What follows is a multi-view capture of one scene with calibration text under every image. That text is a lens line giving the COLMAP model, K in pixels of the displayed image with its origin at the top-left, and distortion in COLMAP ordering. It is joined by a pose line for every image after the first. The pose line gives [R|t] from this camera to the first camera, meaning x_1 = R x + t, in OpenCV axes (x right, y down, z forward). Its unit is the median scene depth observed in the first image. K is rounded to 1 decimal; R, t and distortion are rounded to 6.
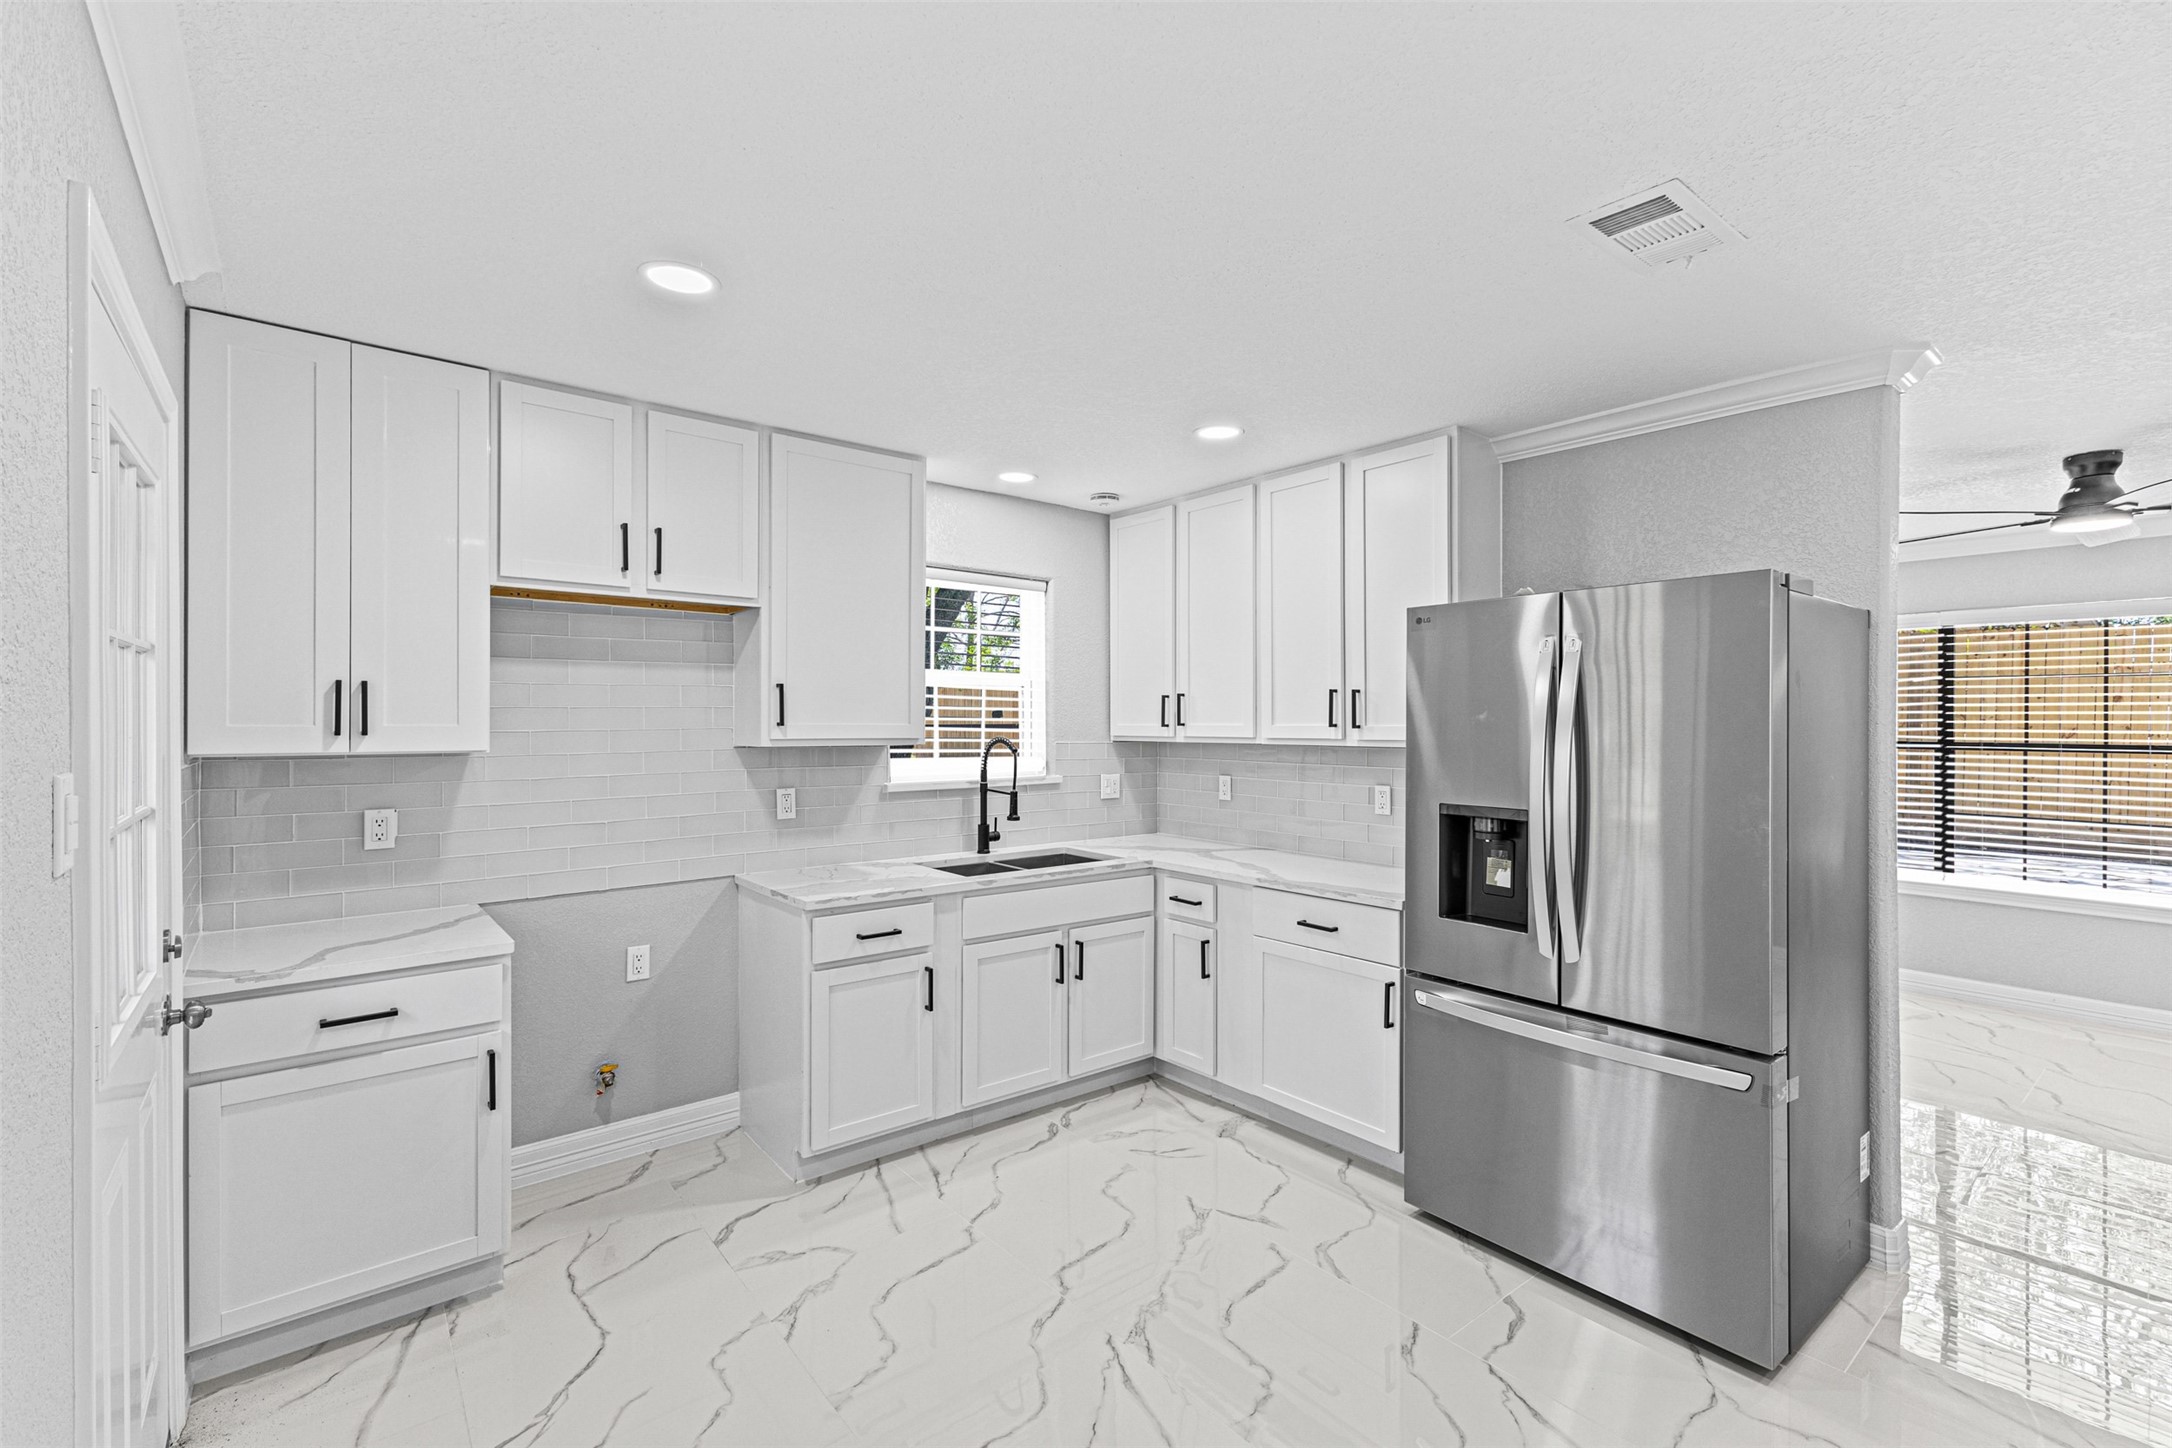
lens RADIAL K [[947.8, 0, 1083.2], [0, 947.8, 728.7], [0, 0, 1]] dist [0.013330, -0.000461]
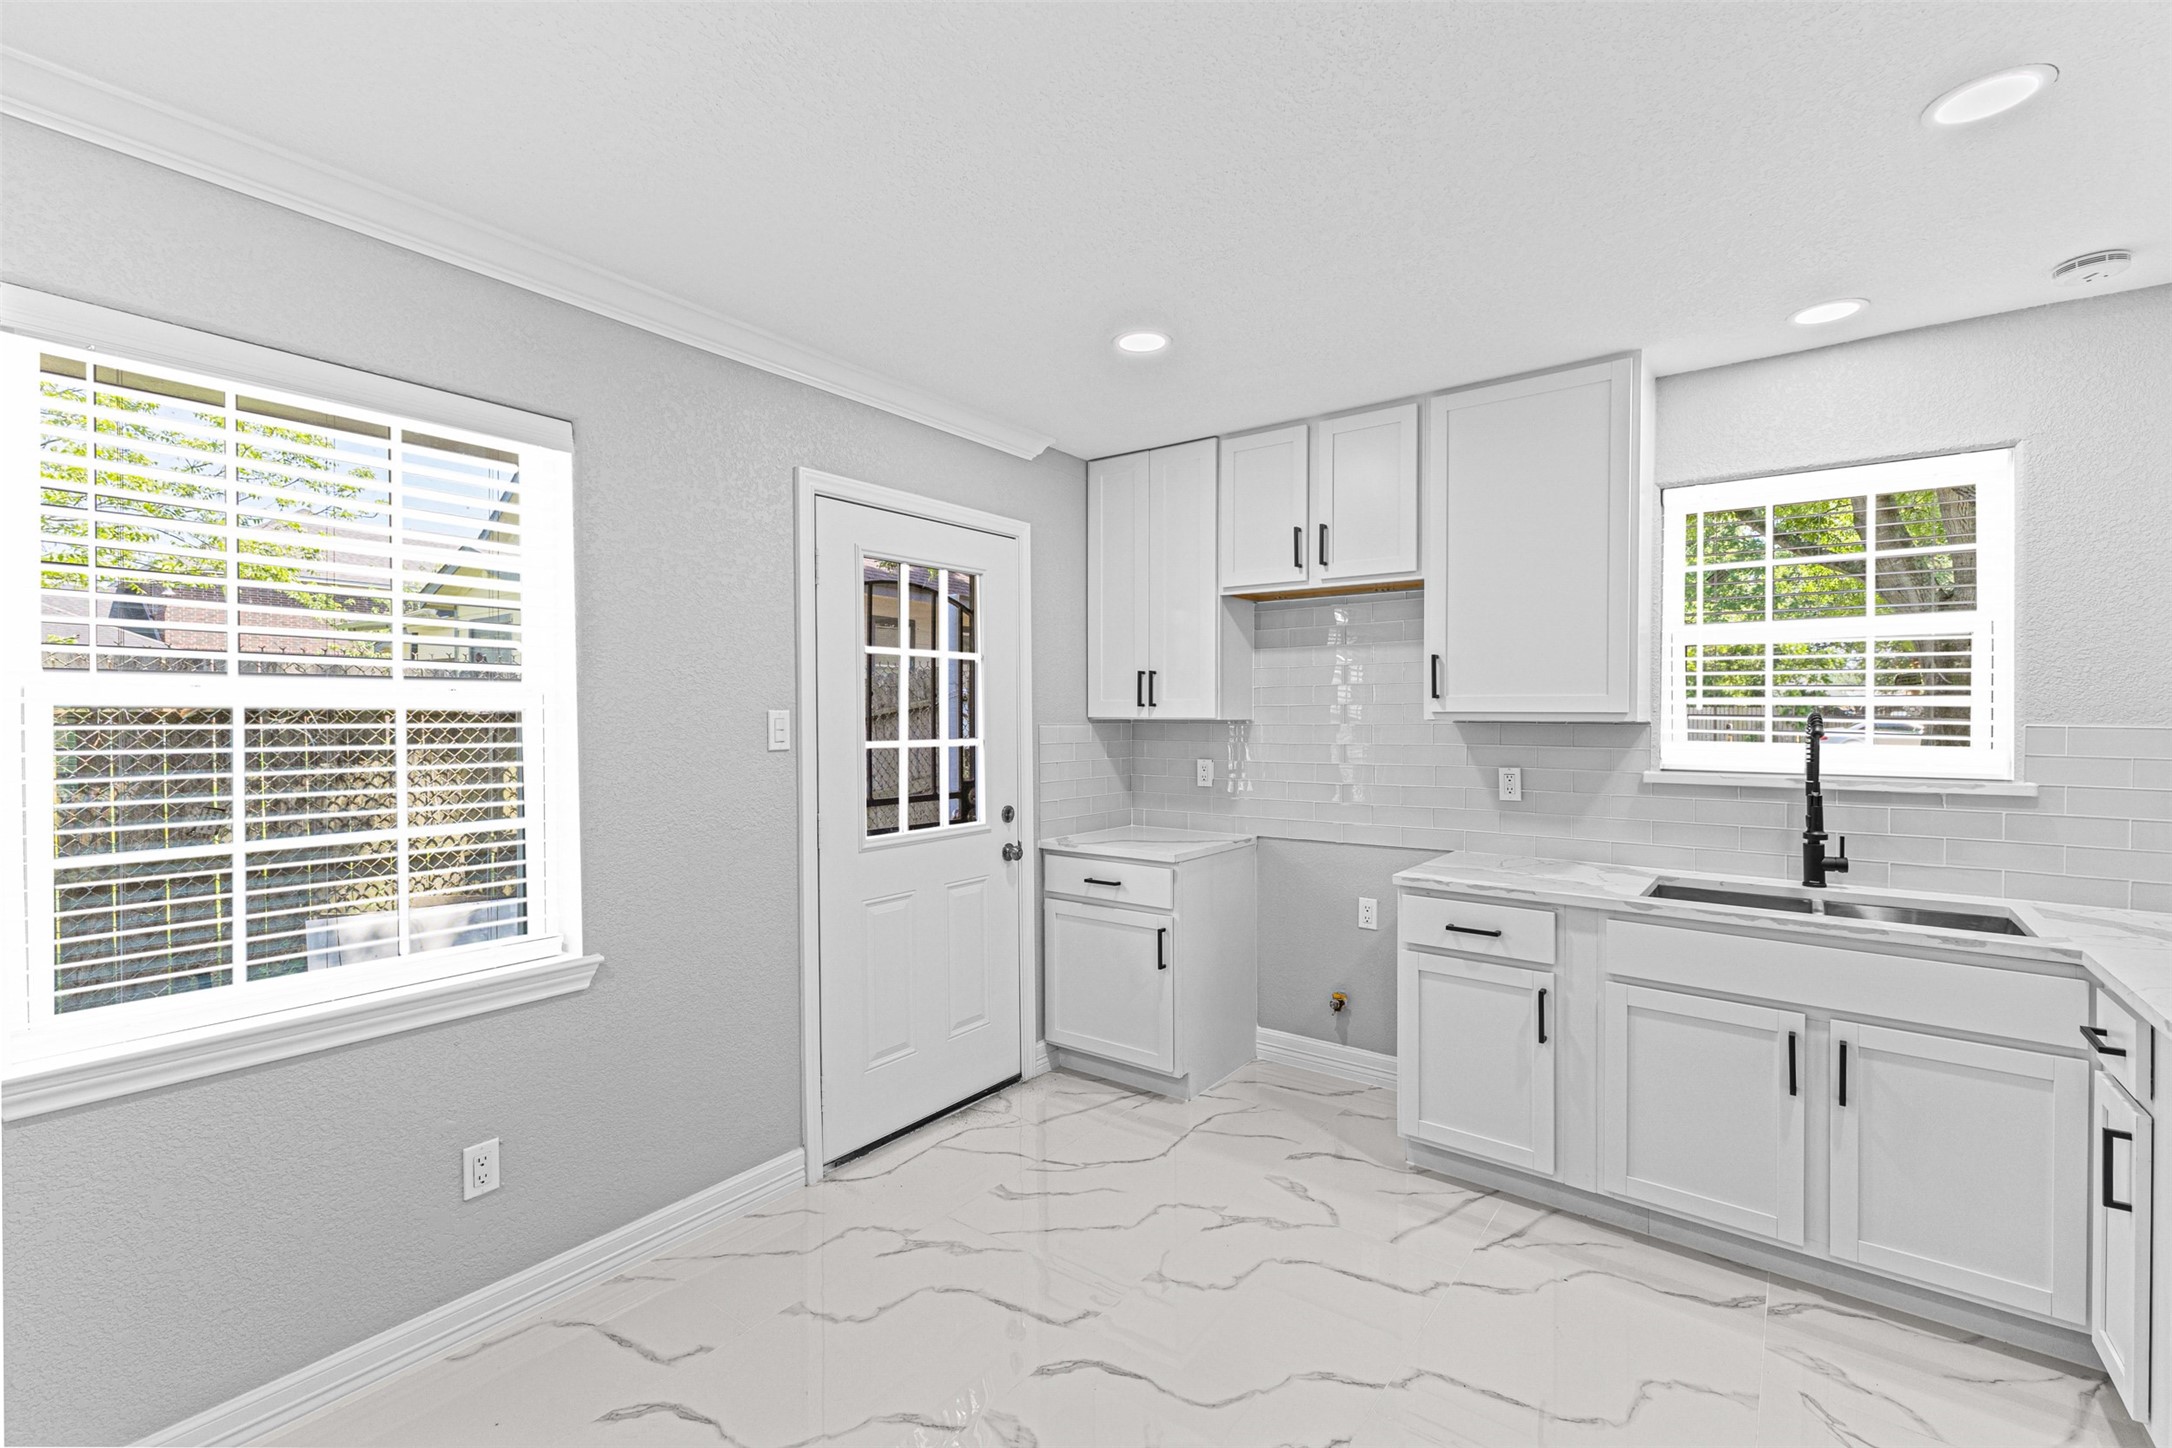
lens RADIAL K [[947.8, 0, 1037.9], [0, 947.8, 721.8], [0, 0, 1]] dist [0.013330, -0.000461]
pose [[0.215587, 0.020712, -0.976265, 0.546024], [0.004669, 0.999742, 0.022242, -0.004472], [0.976474, -0.009353, 0.215434, 0.395378]]
